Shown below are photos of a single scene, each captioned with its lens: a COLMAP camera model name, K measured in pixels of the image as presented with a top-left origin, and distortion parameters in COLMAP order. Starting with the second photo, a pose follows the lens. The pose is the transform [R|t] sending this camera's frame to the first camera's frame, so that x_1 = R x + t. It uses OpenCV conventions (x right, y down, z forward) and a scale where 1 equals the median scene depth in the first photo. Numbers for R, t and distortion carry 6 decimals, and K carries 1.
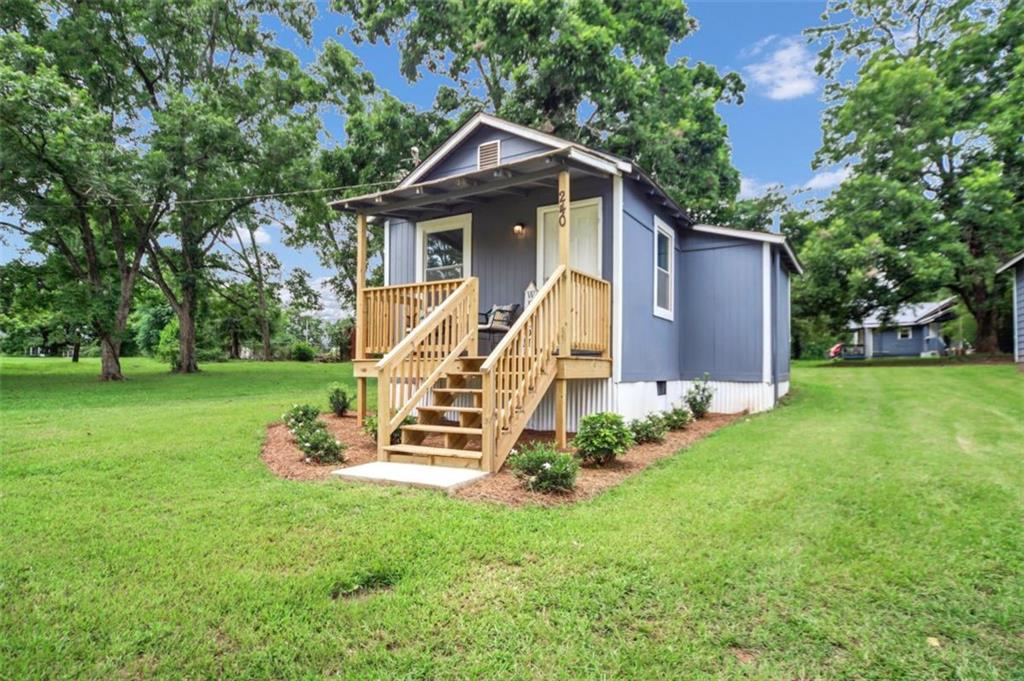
lens RADIAL K [[565.7, 0, 512.0], [0, 565.7, 340.5], [0, 0, 1]] dist [0.000466, 0.000019]
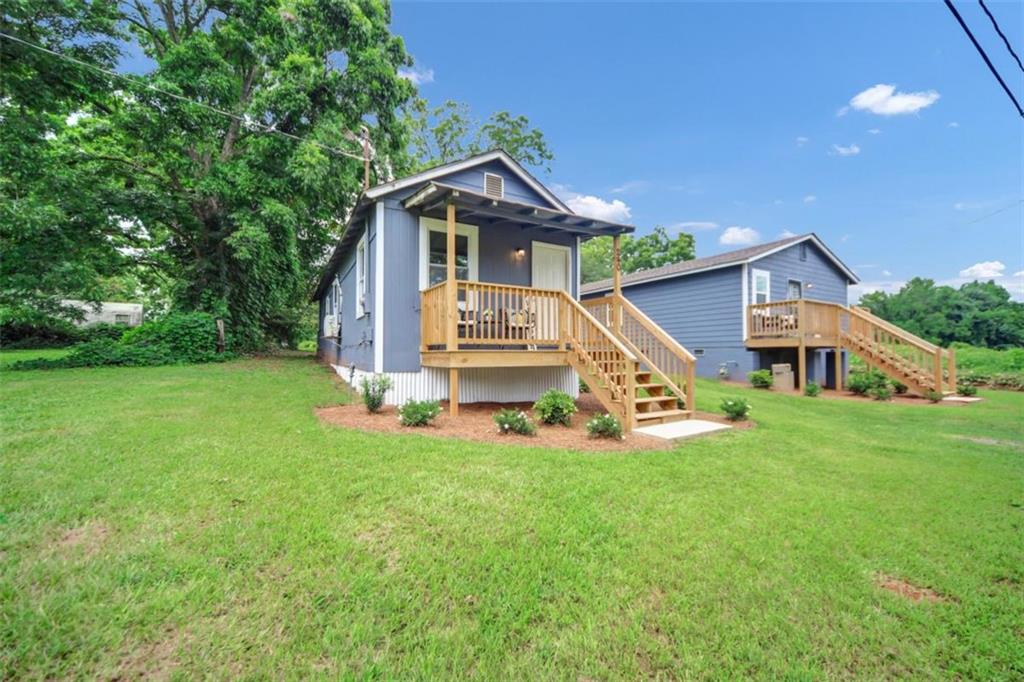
lens RADIAL K [[425.5, 0, 512.0], [0, 425.5, 341.0], [0, 0, 1]] dist [0.000081, -0.000003]
pose [[0.469908, 0.030952, 0.882172, -0.864180], [-0.039550, 0.999120, -0.013988, 0.023202], [-0.881829, -0.028316, 0.470719, 0.544073]]
